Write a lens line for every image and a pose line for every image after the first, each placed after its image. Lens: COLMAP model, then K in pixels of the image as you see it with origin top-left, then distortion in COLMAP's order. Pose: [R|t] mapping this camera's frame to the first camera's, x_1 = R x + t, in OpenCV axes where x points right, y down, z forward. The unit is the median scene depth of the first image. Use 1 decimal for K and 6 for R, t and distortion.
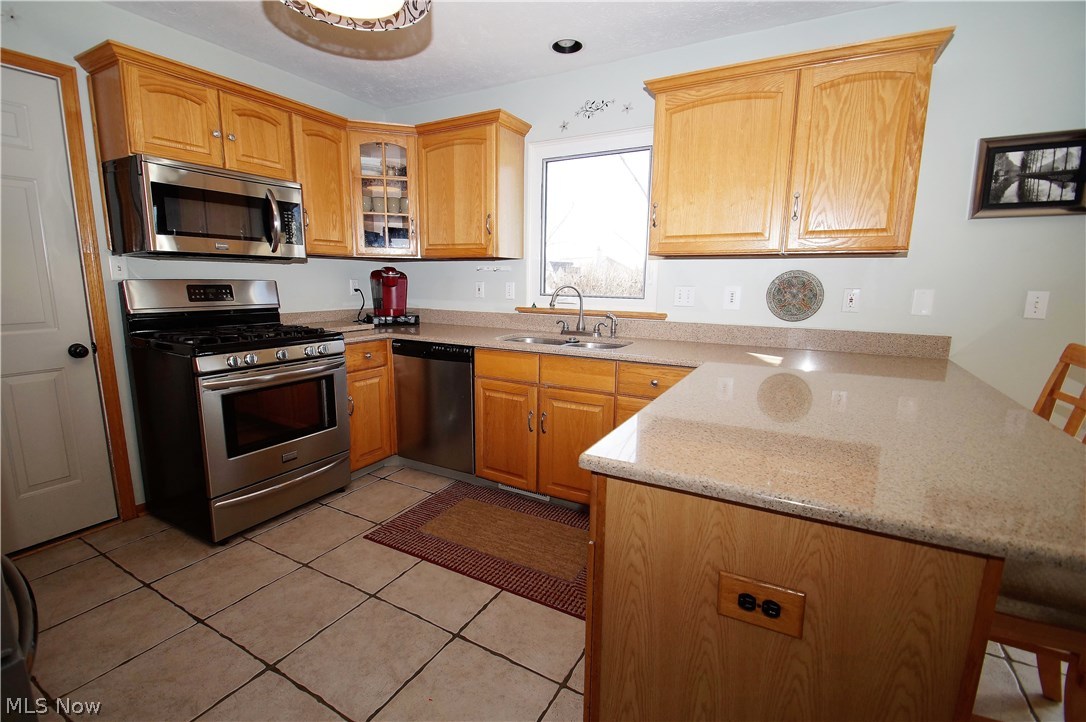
lens RADIAL K [[488.3, 0, 534.3], [0, 488.3, 363.2], [0, 0, 1]] dist [0.001252, -0.001652]
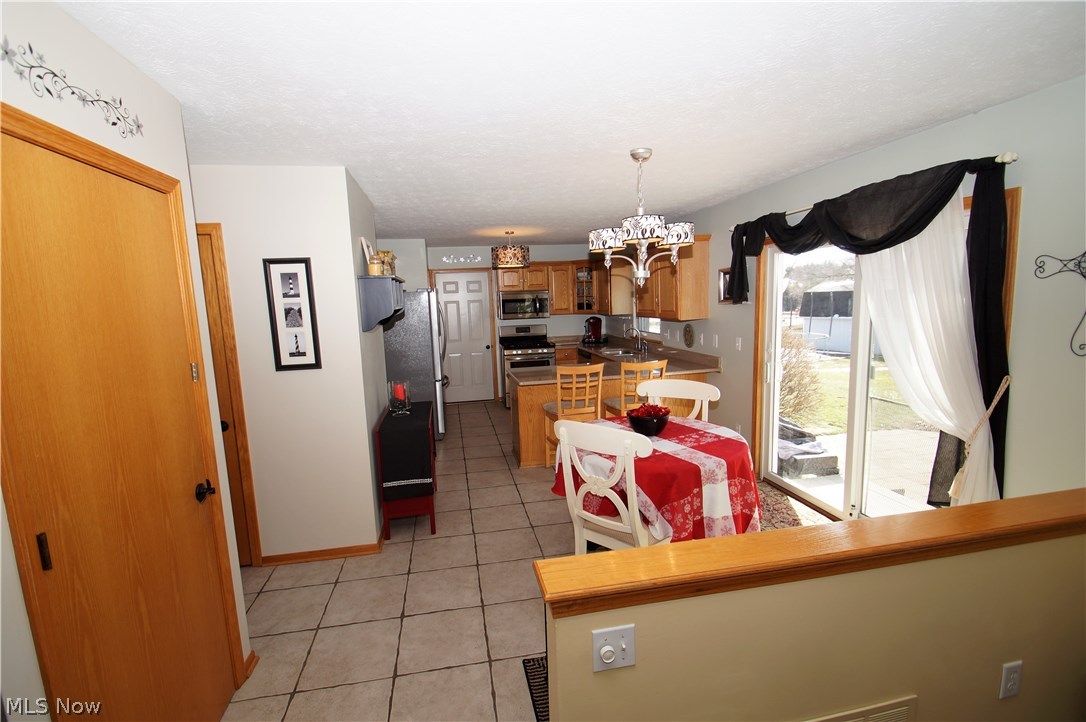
lens RADIAL K [[488.3, 0, 534.3], [0, 488.3, 363.2], [0, 0, 1]] dist [0.001252, -0.001652]
pose [[0.640867, 0.069193, -0.764527, 1.879964], [-0.090931, 0.995760, 0.013897, 0.010741], [0.762248, 0.060613, 0.644441, -0.949309]]
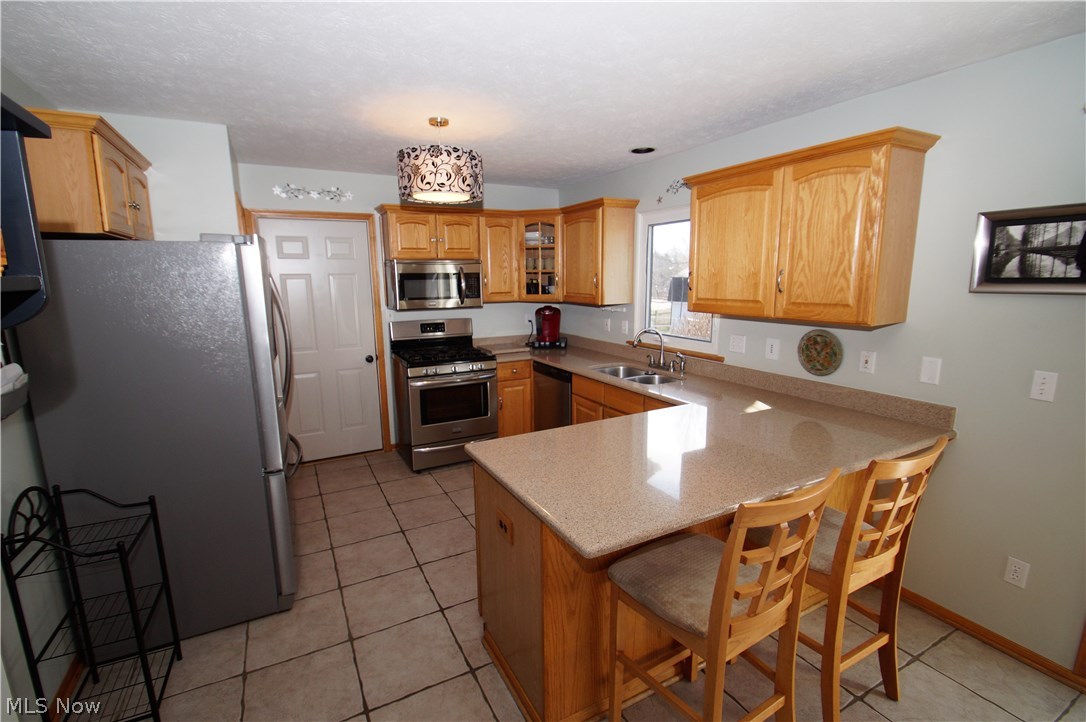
lens RADIAL K [[488.3, 0, 534.3], [0, 488.3, 363.2], [0, 0, 1]] dist [0.001252, -0.001652]
pose [[0.841664, 0.075600, -0.534683, 0.631288], [-0.073356, 0.996980, 0.025493, -0.102975], [0.534996, 0.017766, 0.844668, -0.276980]]
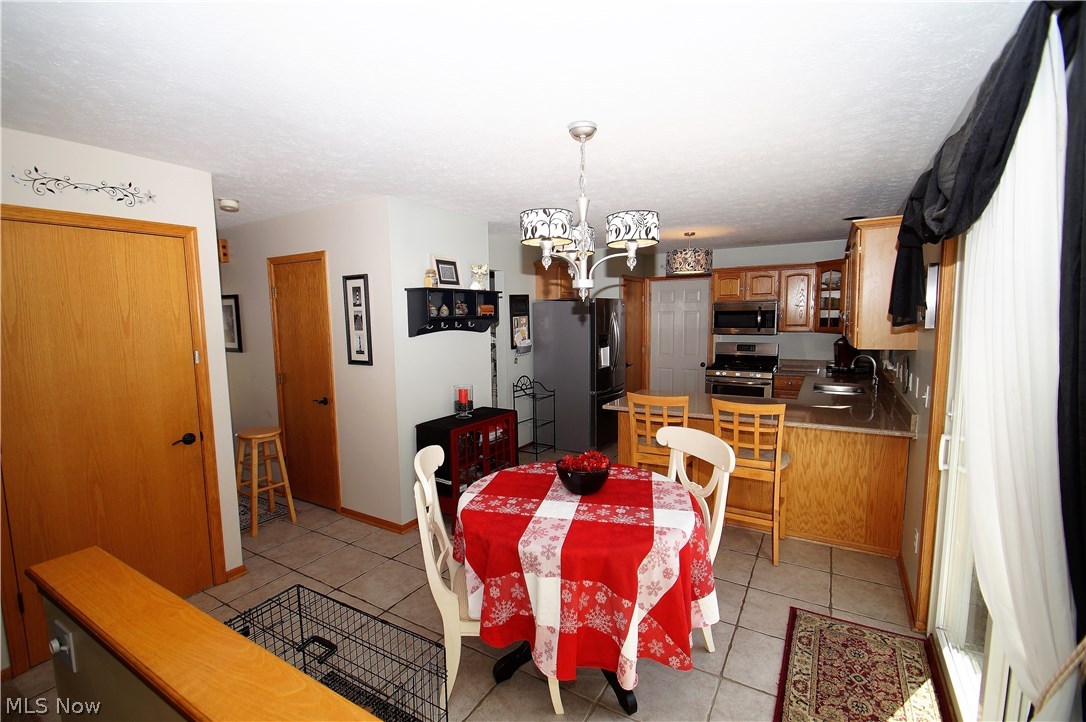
lens RADIAL K [[488.3, 0, 534.3], [0, 488.3, 363.2], [0, 0, 1]] dist [0.001252, -0.001652]
pose [[-0.027926, 0.090656, -0.995491, 2.066812], [-0.161016, 0.982466, 0.093987, -0.145736], [0.986557, 0.162915, -0.012839, 0.000353]]
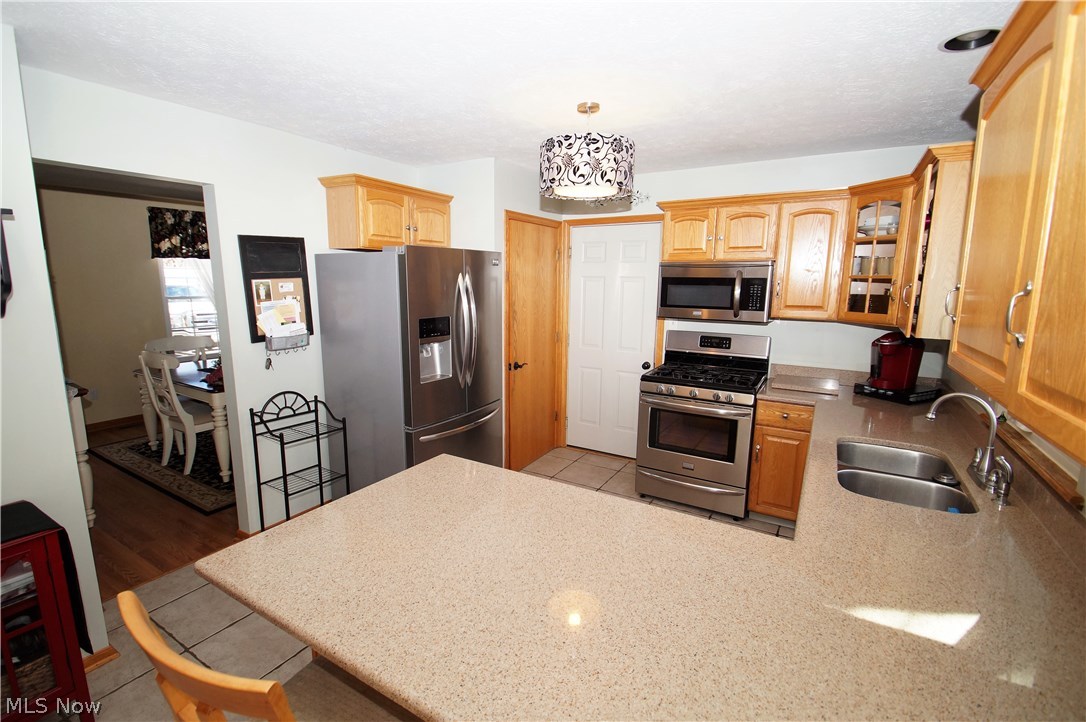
lens RADIAL K [[488.3, 0, 534.3], [0, 488.3, 363.2], [0, 0, 1]] dist [0.001252, -0.001652]
pose [[-0.035128, 0.157142, -0.986951, 0.889444], [-0.182600, 0.969927, 0.160930, -0.249985], [0.982559, 0.185871, -0.005378, 0.569819]]
